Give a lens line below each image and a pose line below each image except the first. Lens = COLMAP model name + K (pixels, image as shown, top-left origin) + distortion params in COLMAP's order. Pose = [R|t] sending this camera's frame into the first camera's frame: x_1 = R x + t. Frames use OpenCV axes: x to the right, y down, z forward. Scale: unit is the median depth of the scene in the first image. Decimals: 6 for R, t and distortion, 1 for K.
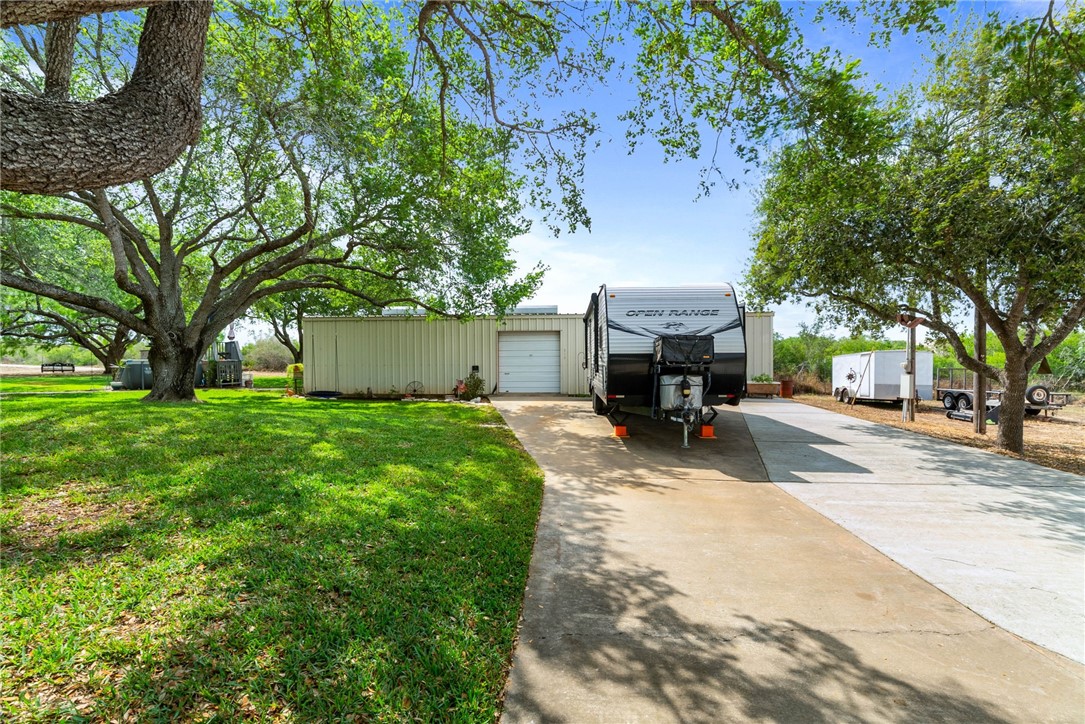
lens RADIAL K [[485.7, 0, 543.9], [0, 485.7, 362.9], [0, 0, 1]] dist [0.004731, 0.000378]
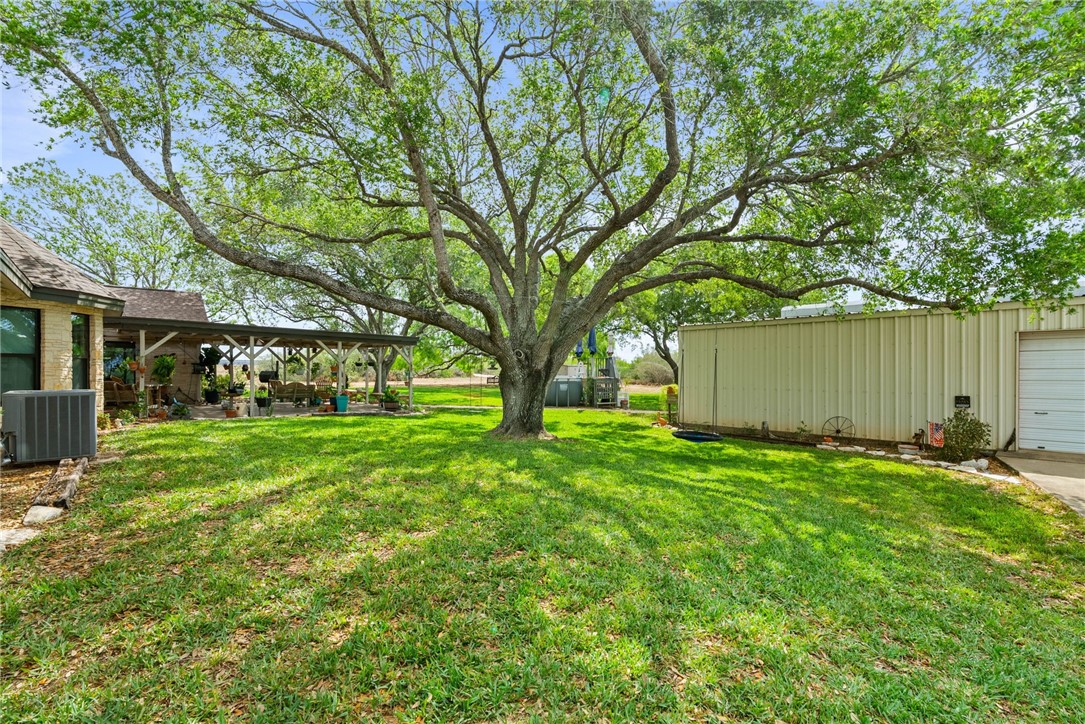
lens RADIAL K [[485.7, 0, 542.6], [0, 485.7, 367.6], [0, 0, 1]] dist [0.004731, 0.000378]
pose [[0.726956, 0.001874, -0.686681, -0.111494], [-0.010983, 0.999900, -0.008898, -0.017136], [0.686596, 0.014010, 0.726904, 0.272232]]
